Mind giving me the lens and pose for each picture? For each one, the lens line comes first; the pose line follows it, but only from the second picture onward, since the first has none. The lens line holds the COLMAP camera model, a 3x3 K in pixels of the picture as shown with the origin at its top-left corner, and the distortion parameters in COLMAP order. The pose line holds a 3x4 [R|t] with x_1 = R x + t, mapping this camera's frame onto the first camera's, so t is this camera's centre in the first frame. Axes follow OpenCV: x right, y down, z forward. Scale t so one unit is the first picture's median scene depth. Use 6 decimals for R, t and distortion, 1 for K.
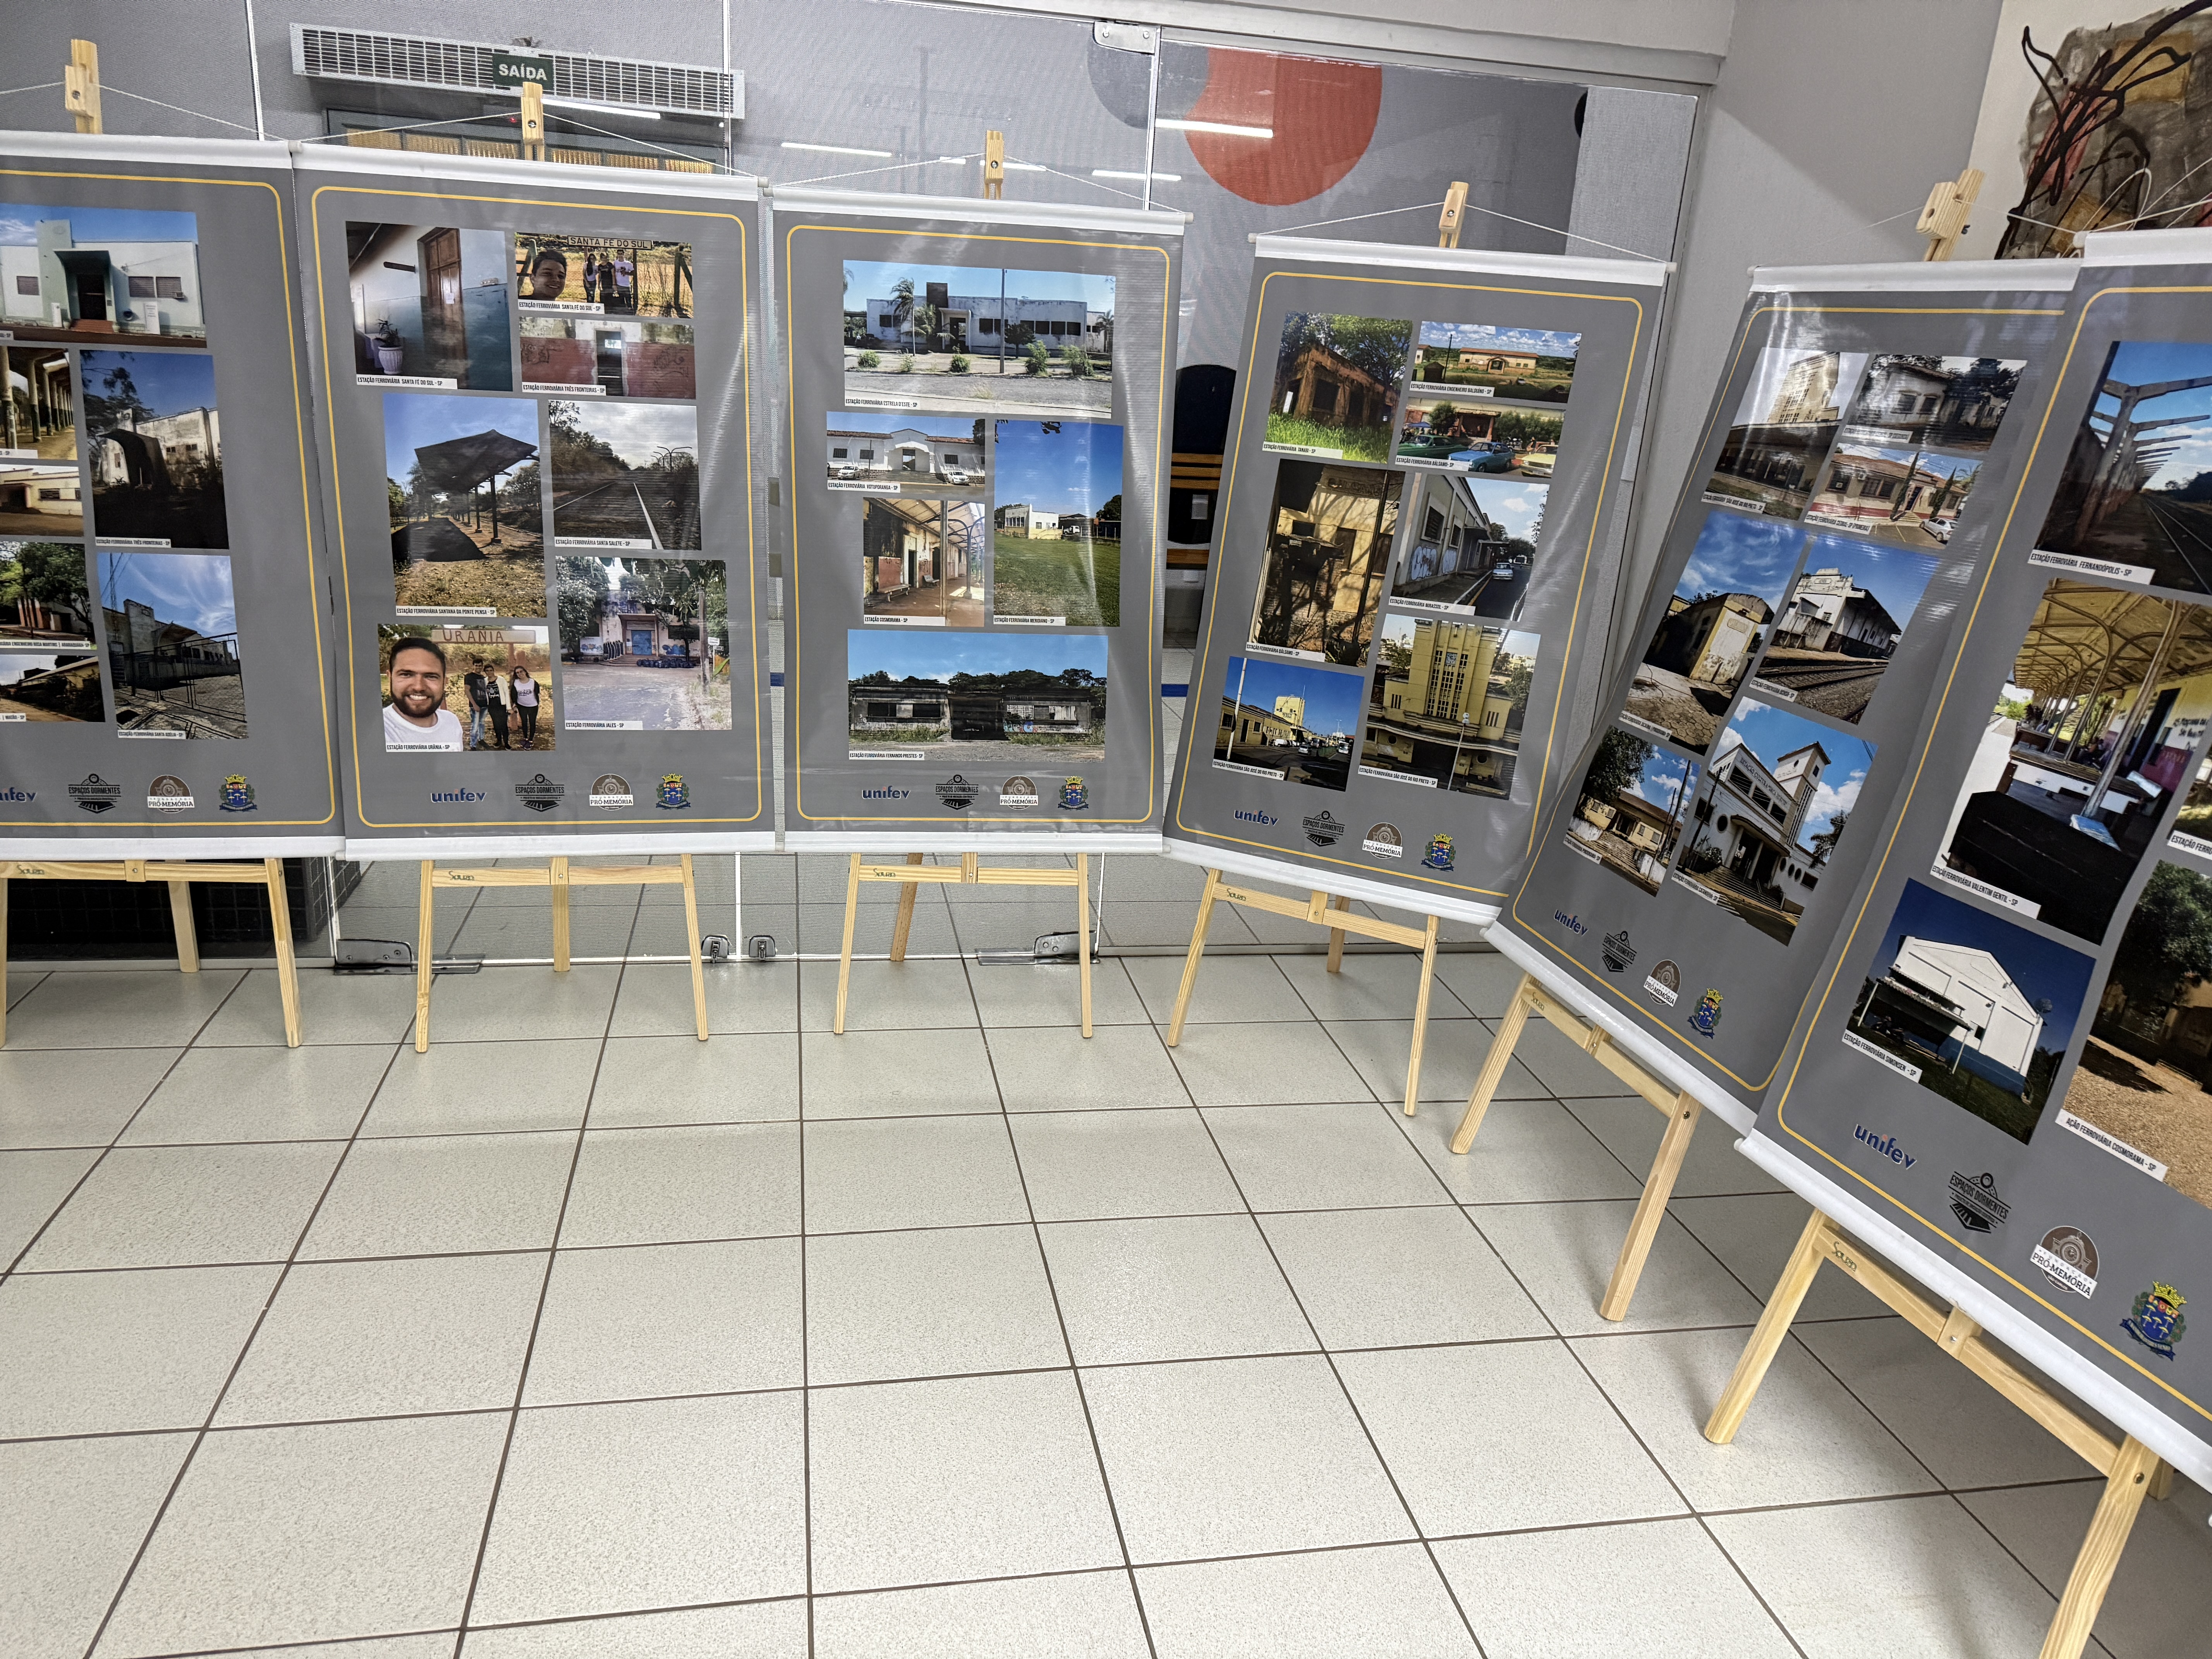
lens RADIAL K [[1558.3, 0, 1102.3], [0, 1558.3, 841.7], [0, 0, 1]] dist [0.072033, -0.085250]
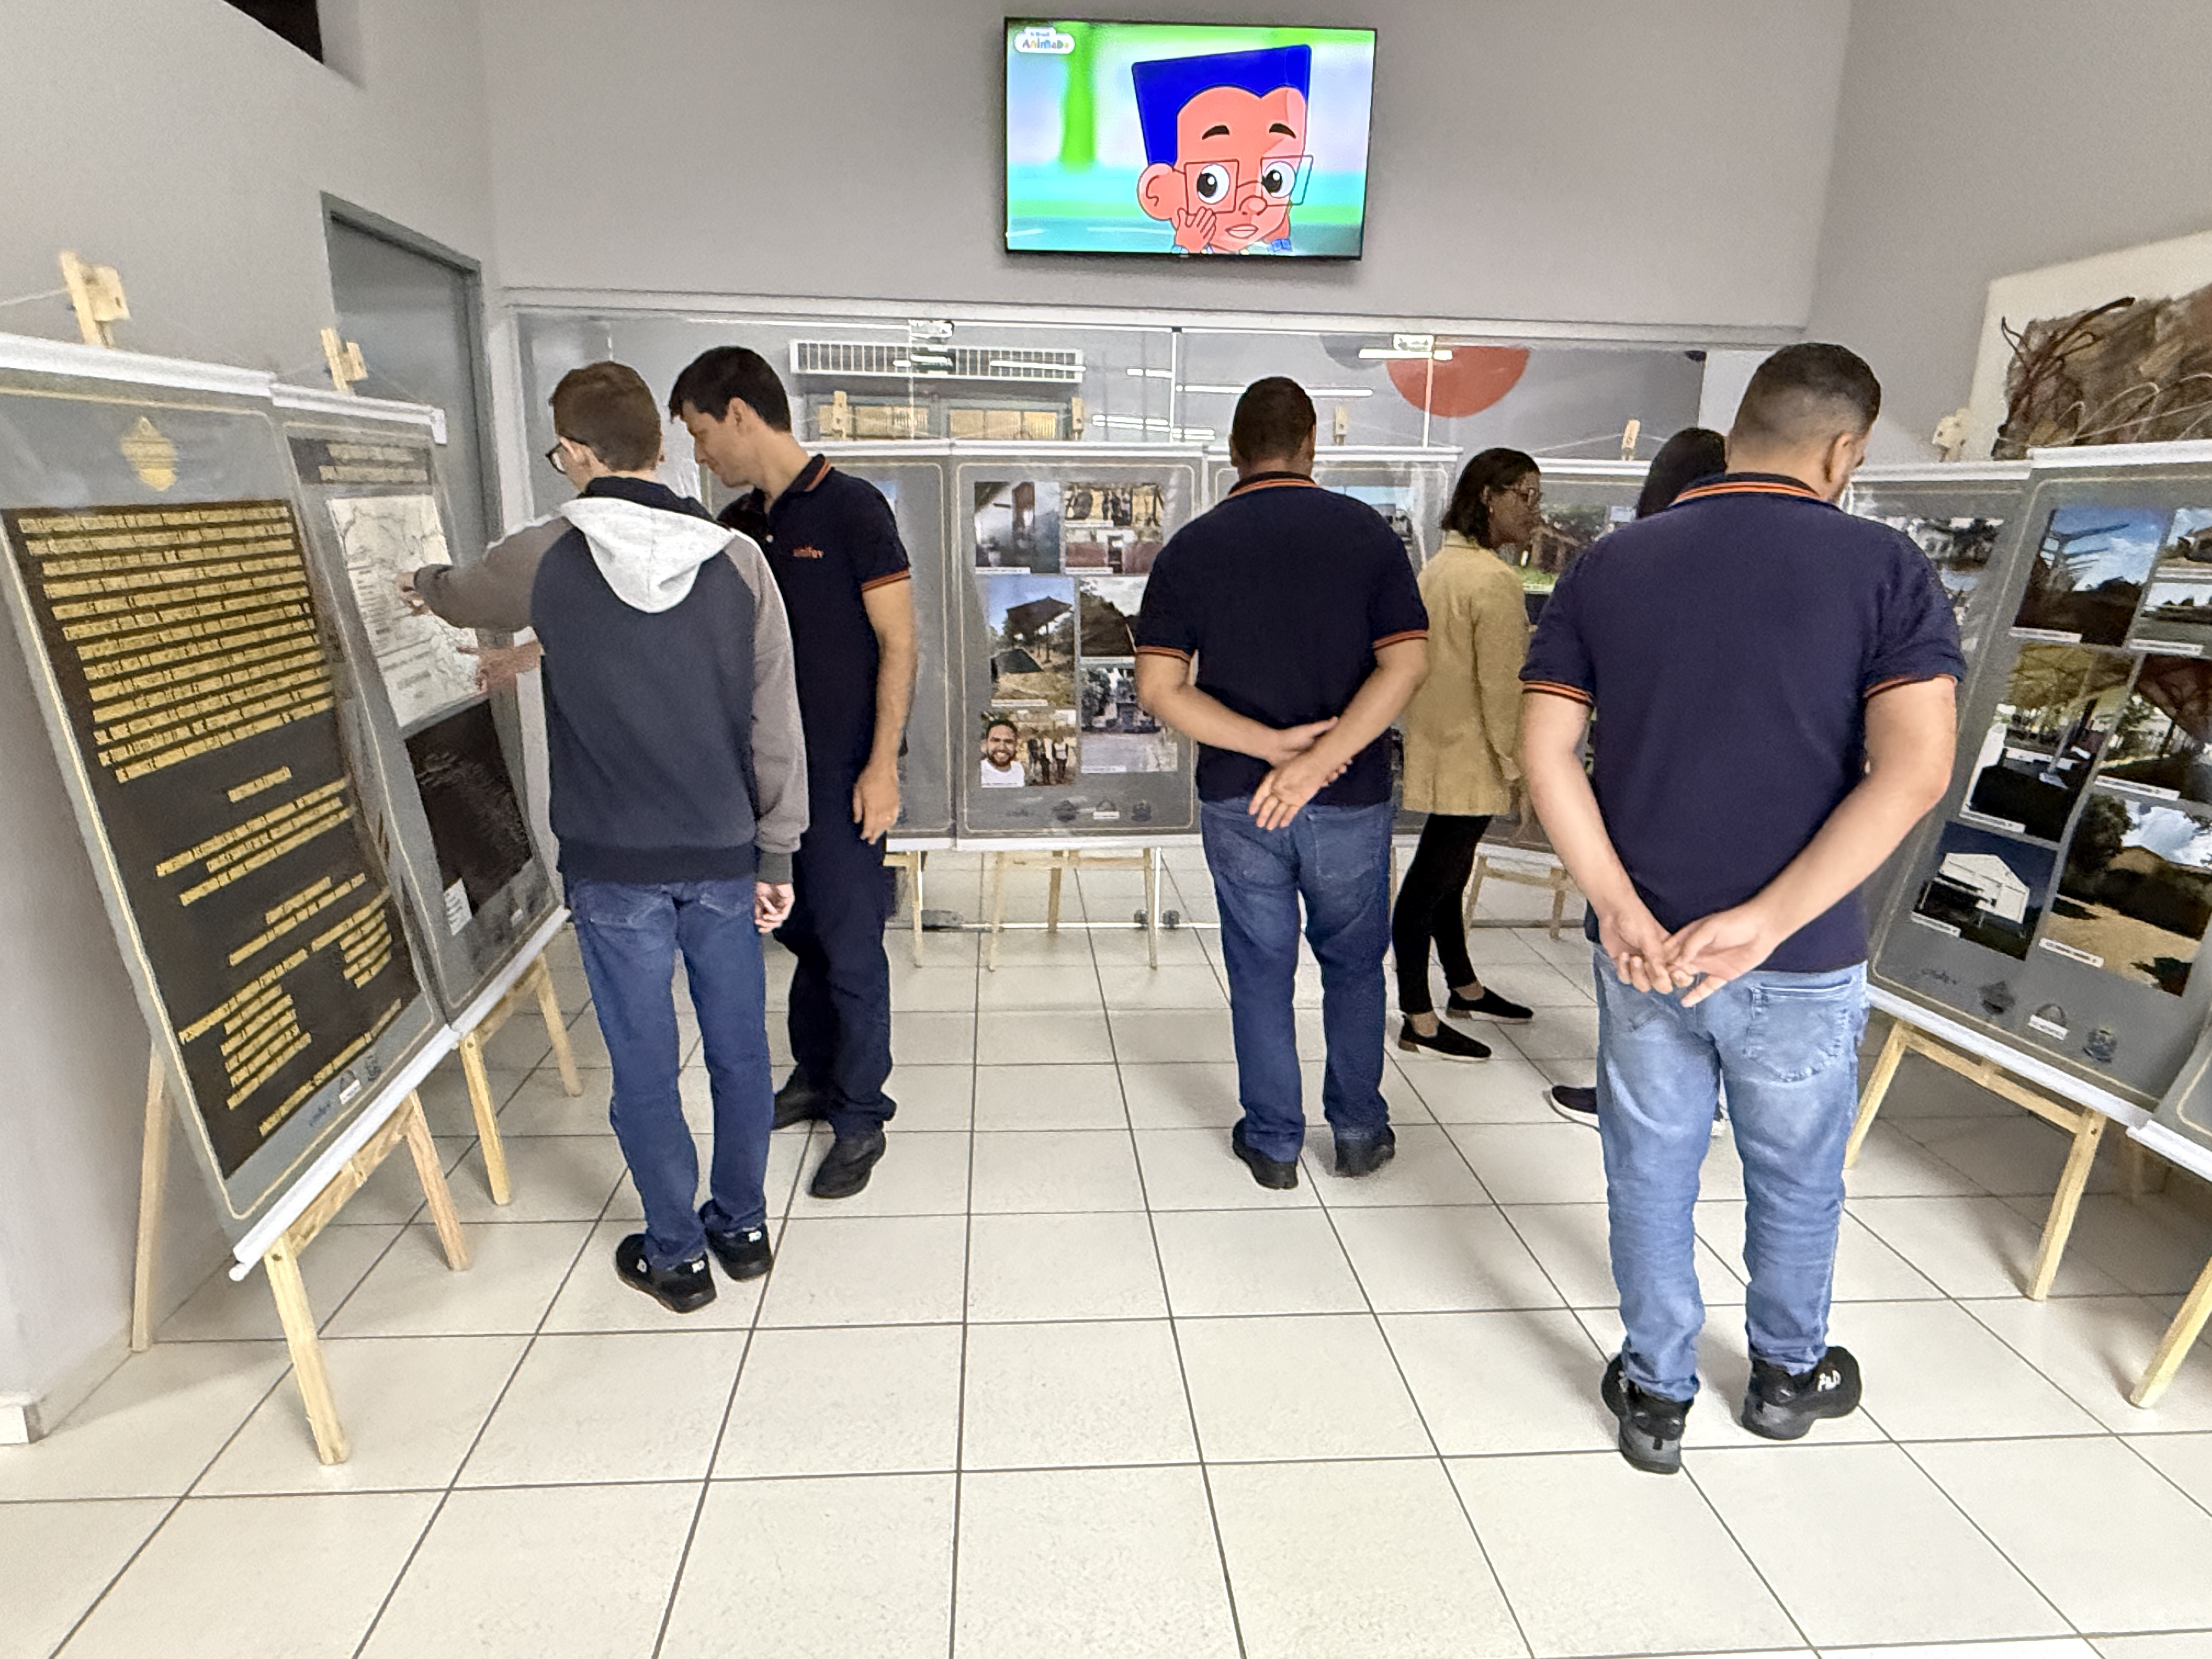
lens RADIAL K [[1300.5, 0, 1098.8], [0, 1300.5, 833.1], [0, 0, 1]] dist [0.001000, -0.000701]
pose [[0.991763, -0.015740, -0.127120, -0.161234], [0.006842, 0.997515, -0.070127, 0.094269], [0.127907, 0.068680, 0.989405, -0.370919]]
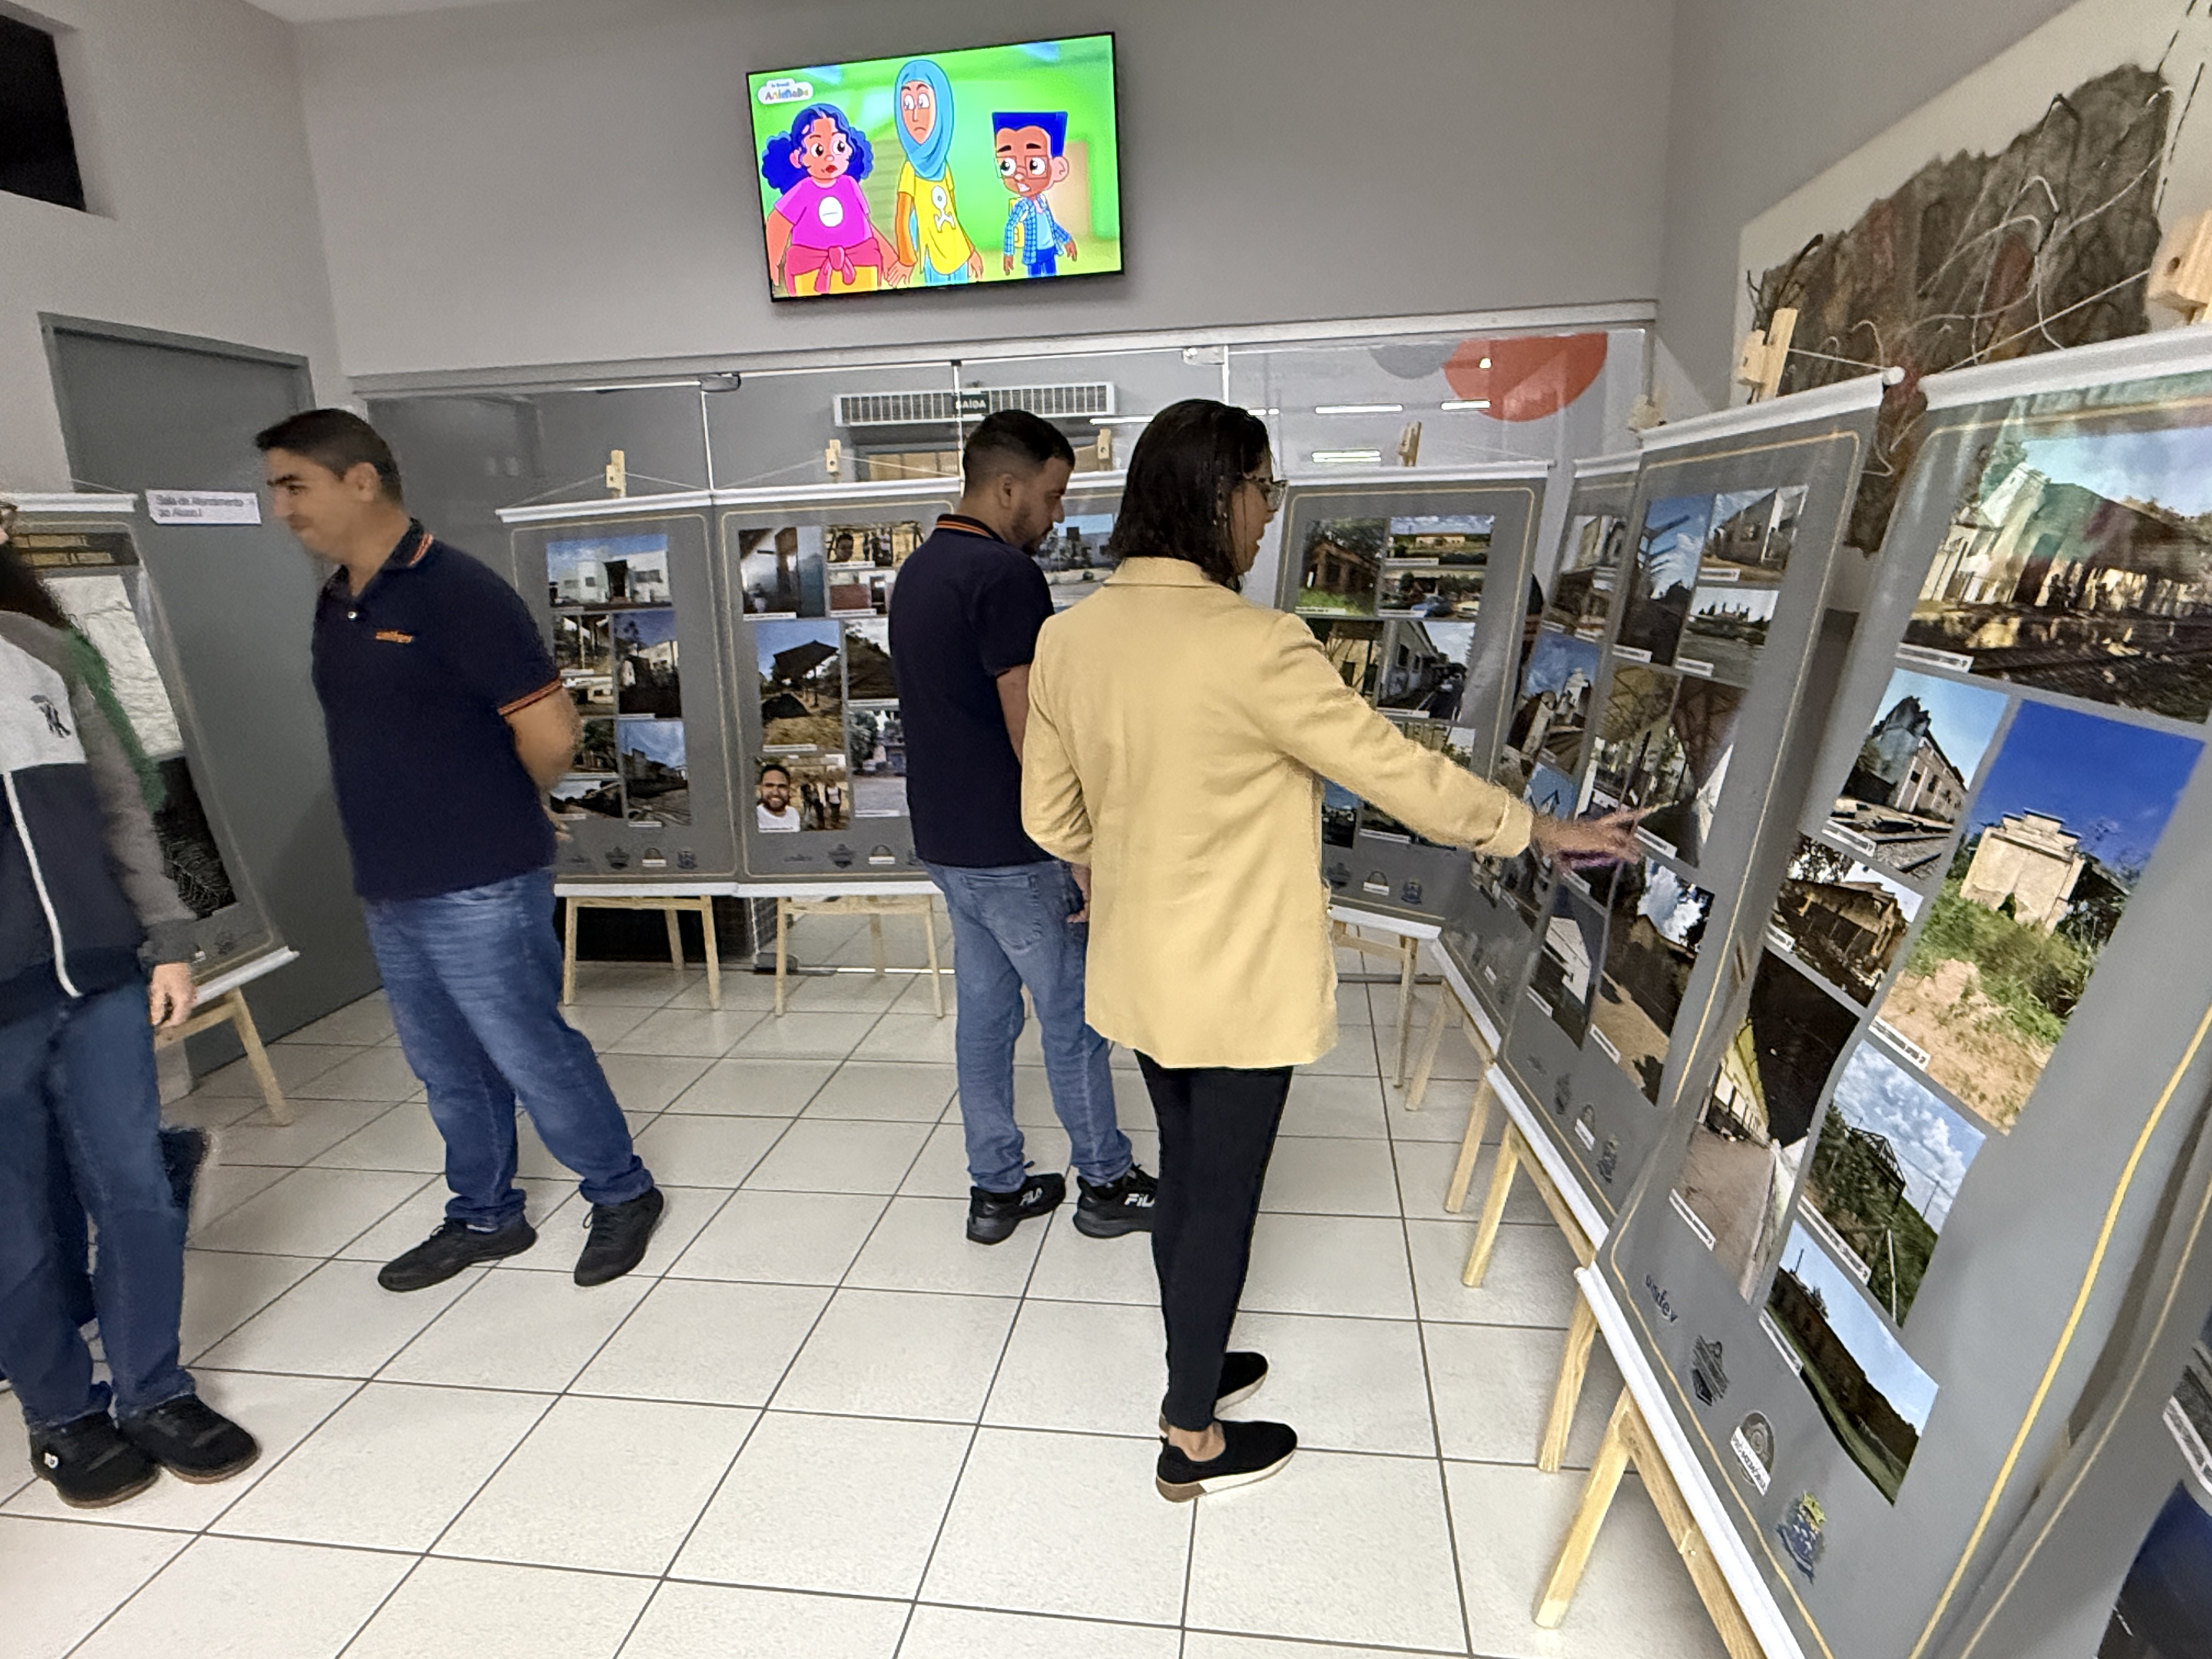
lens RADIAL K [[1300.5, 0, 1098.8], [0, 1300.5, 833.1], [0, 0, 1]] dist [0.001000, -0.000701]
pose [[0.937829, -0.020927, -0.346467, 0.384155], [-0.011814, 0.995678, -0.092119, 0.070962], [0.346897, 0.090485, 0.933528, -0.180583]]
